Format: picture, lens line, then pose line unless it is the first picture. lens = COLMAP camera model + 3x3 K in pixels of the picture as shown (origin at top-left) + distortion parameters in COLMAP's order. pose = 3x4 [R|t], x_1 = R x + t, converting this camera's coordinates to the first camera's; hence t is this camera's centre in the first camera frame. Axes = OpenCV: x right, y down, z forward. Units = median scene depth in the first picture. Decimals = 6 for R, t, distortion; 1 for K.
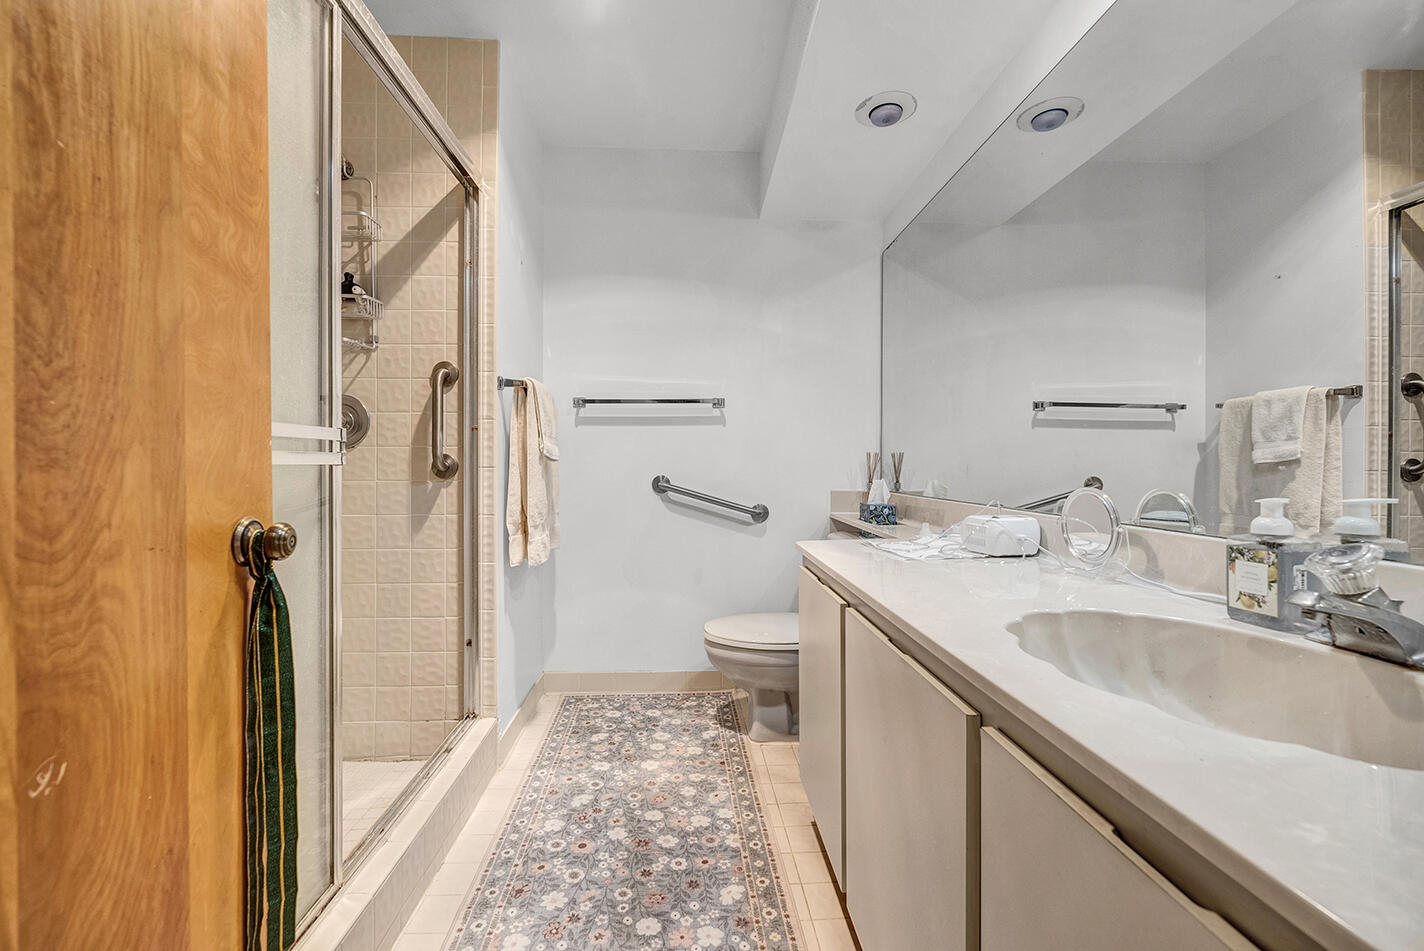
lens RADIAL K [[598.7, 0, 709.7], [0, 598.7, 471.8], [0, 0, 1]] dist [0.001179, -0.001335]
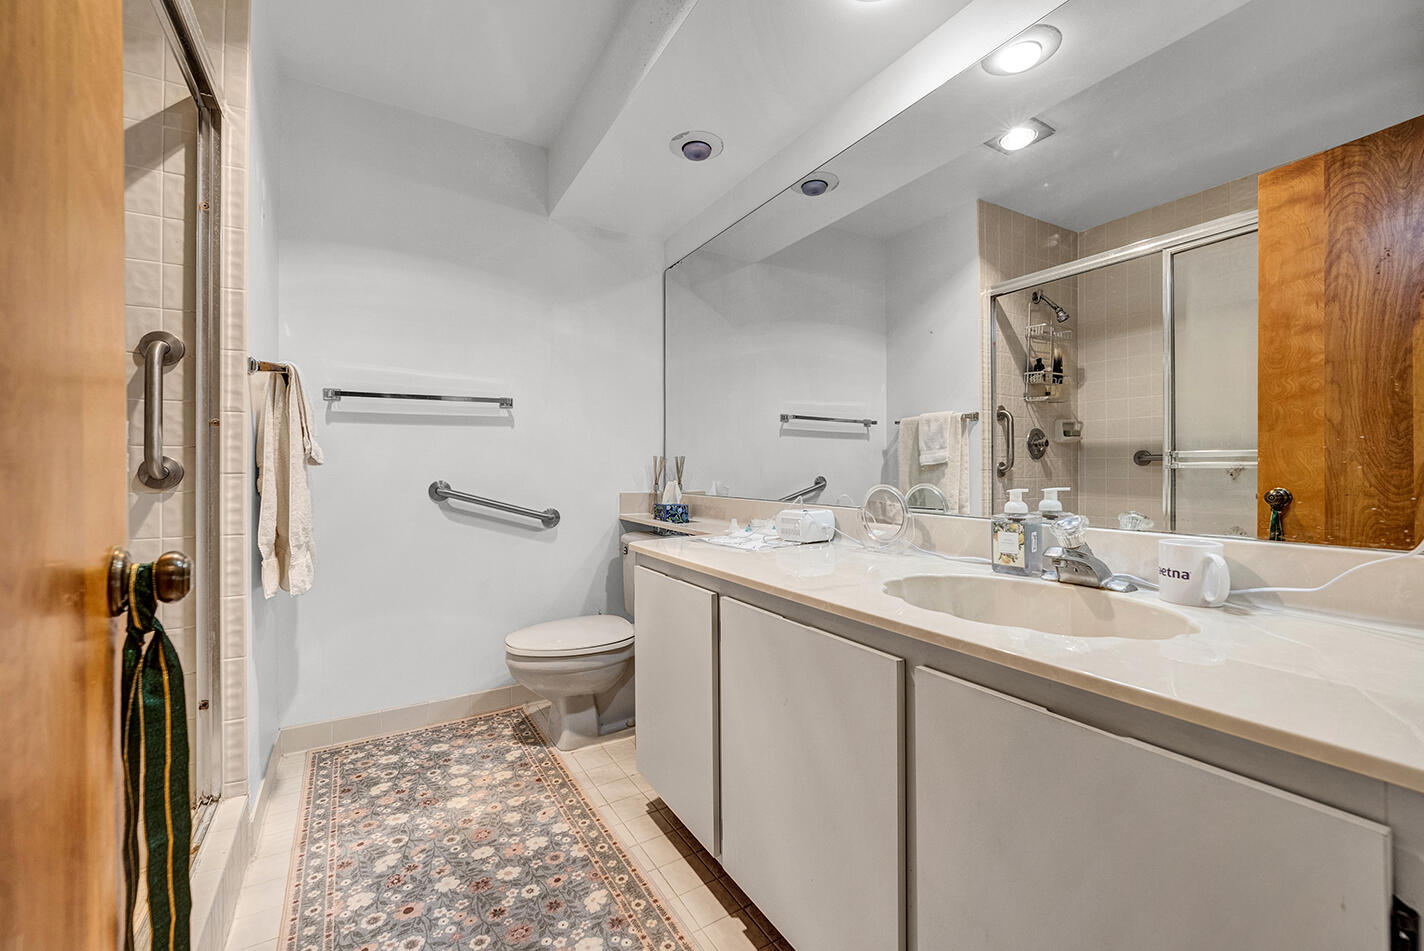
lens RADIAL K [[598.7, 0, 719.7], [0, 598.7, 469.5], [0, 0, 1]] dist [0.001179, -0.001335]
pose [[0.876896, -0.006240, 0.480640, -0.184284], [0.010471, 0.999926, -0.006121, -0.001233], [-0.480566, 0.010401, 0.876897, 0.016384]]
